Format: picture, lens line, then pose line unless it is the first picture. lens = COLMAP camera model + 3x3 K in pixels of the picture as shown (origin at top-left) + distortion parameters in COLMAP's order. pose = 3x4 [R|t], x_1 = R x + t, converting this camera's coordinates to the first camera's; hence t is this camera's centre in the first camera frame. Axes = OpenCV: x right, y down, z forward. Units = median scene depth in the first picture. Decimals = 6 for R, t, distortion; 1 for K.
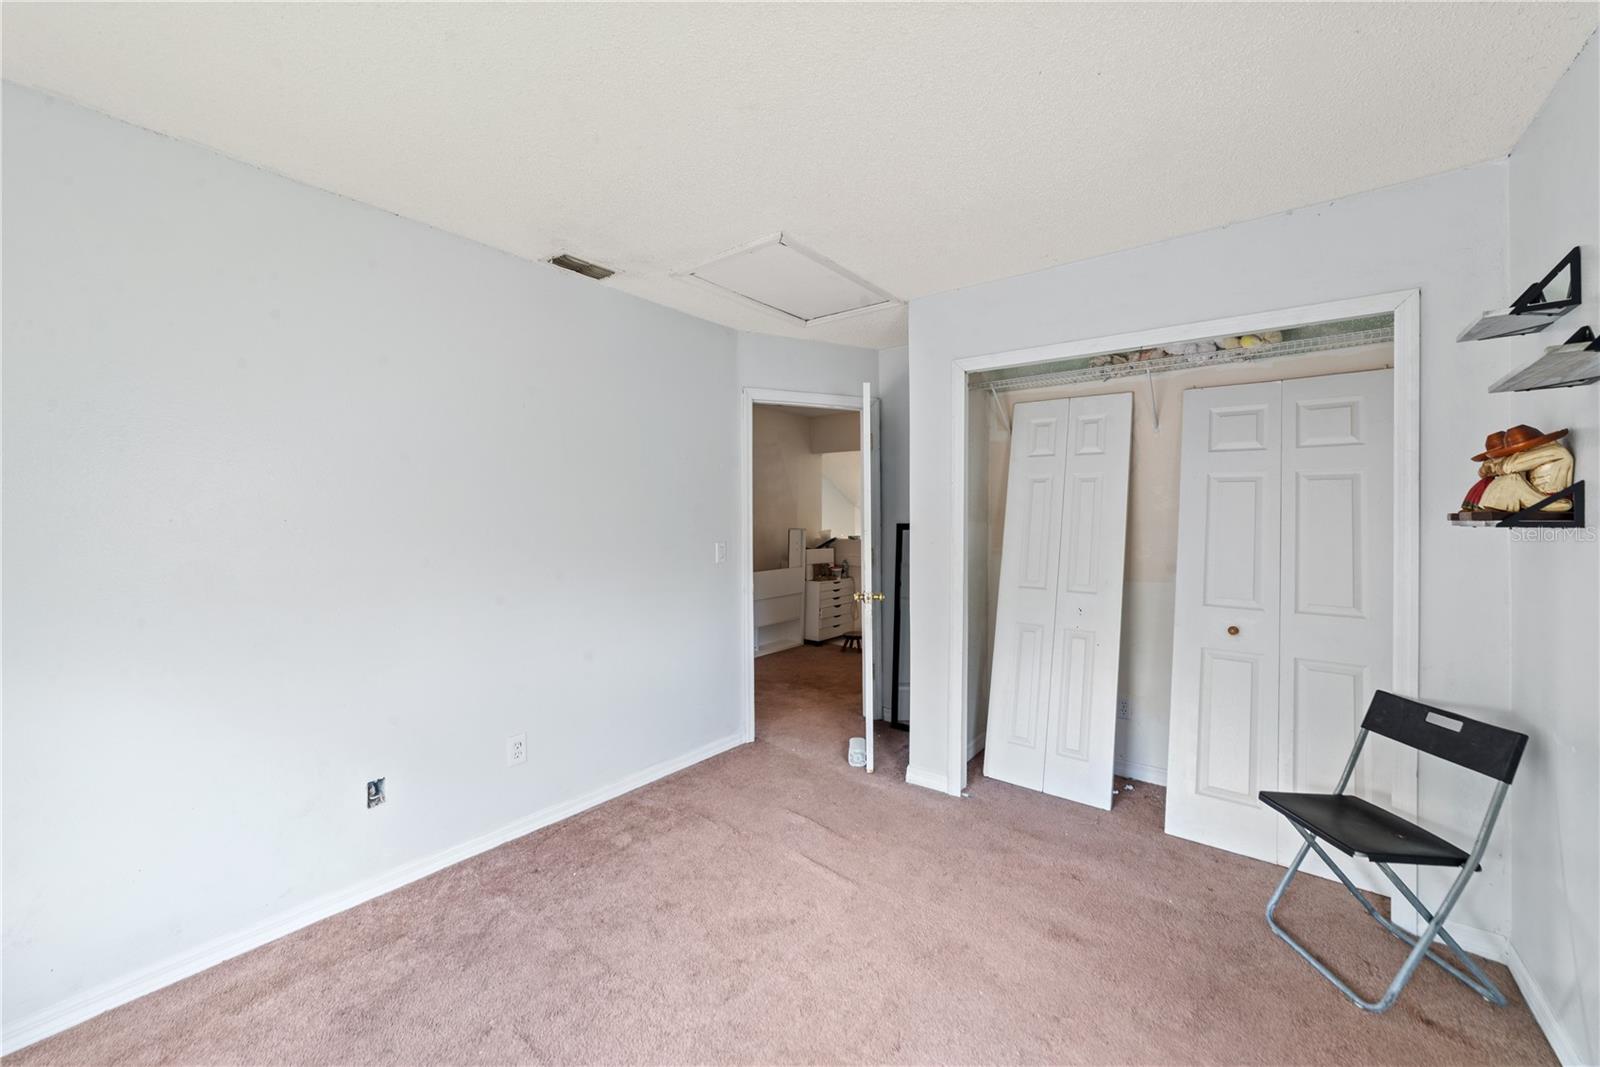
lens RADIAL K [[620.8, 0, 800.0], [0, 620.8, 523.1], [0, 0, 1]] dist [-0.020005, 0.007796]
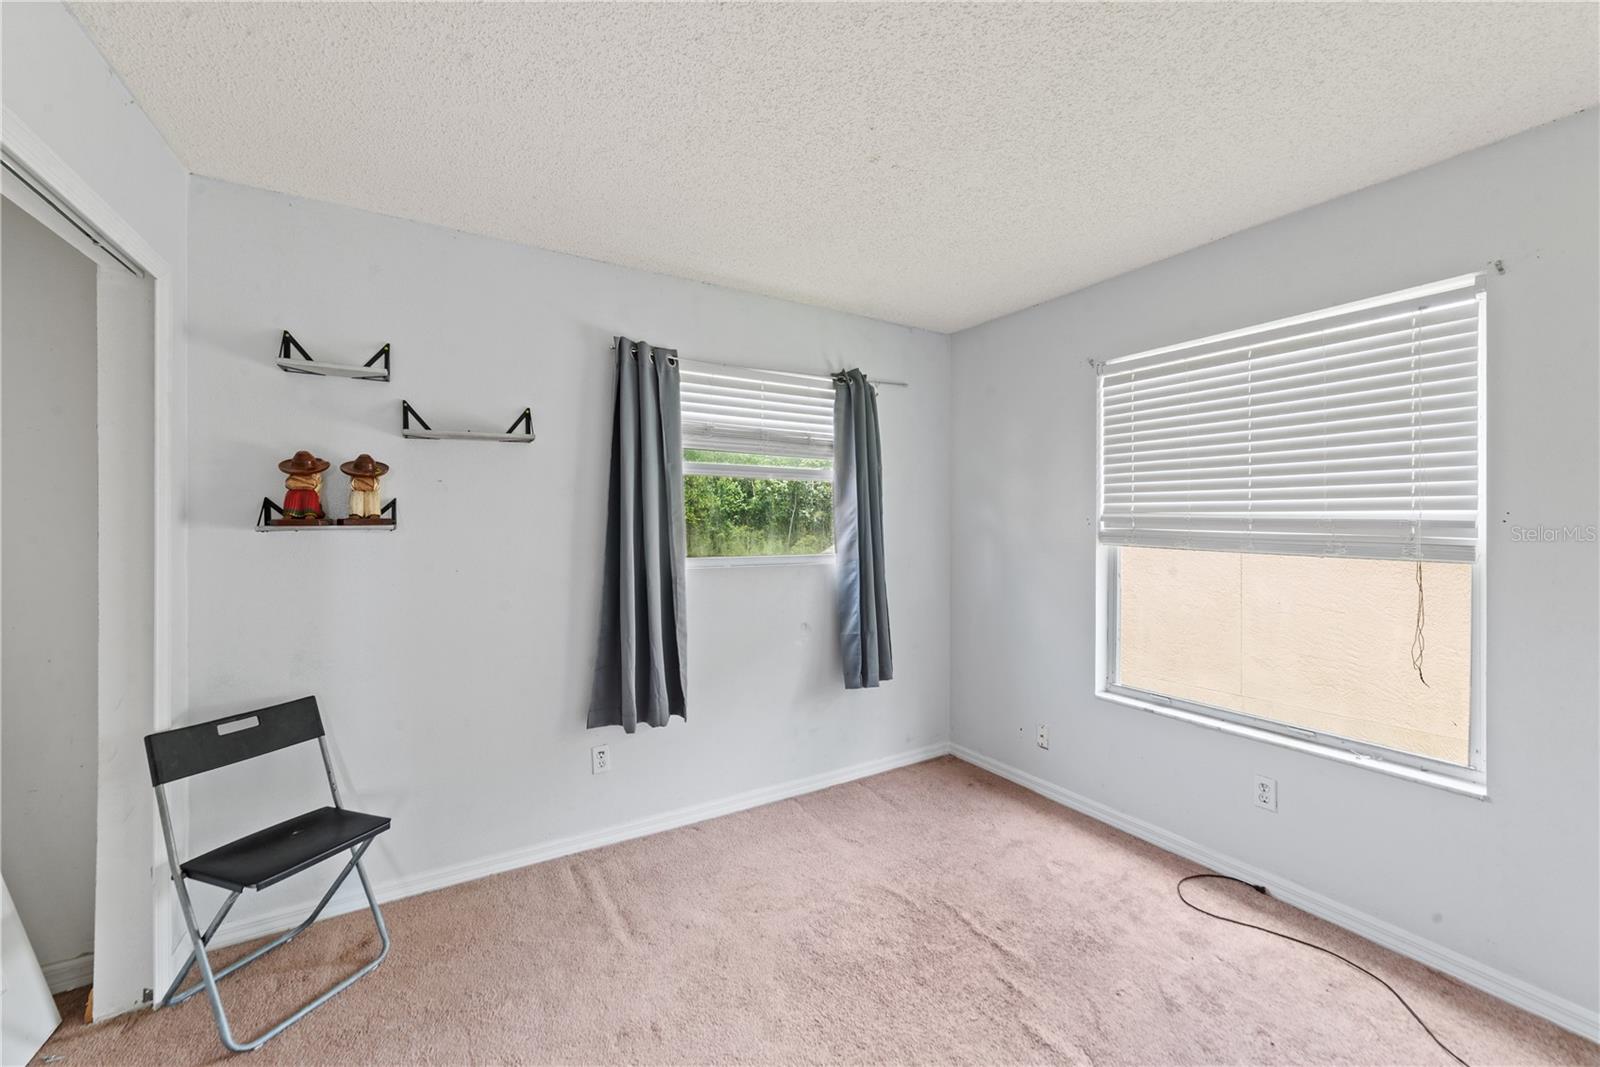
lens RADIAL K [[620.8, 0, 800.7], [0, 620.8, 522.8], [0, 0, 1]] dist [-0.020005, 0.007796]
pose [[-0.932269, -0.004537, 0.361739, -0.189820], [0.005106, 0.999657, 0.025699, -0.033088], [-0.361731, 0.025805, -0.931925, 1.688035]]
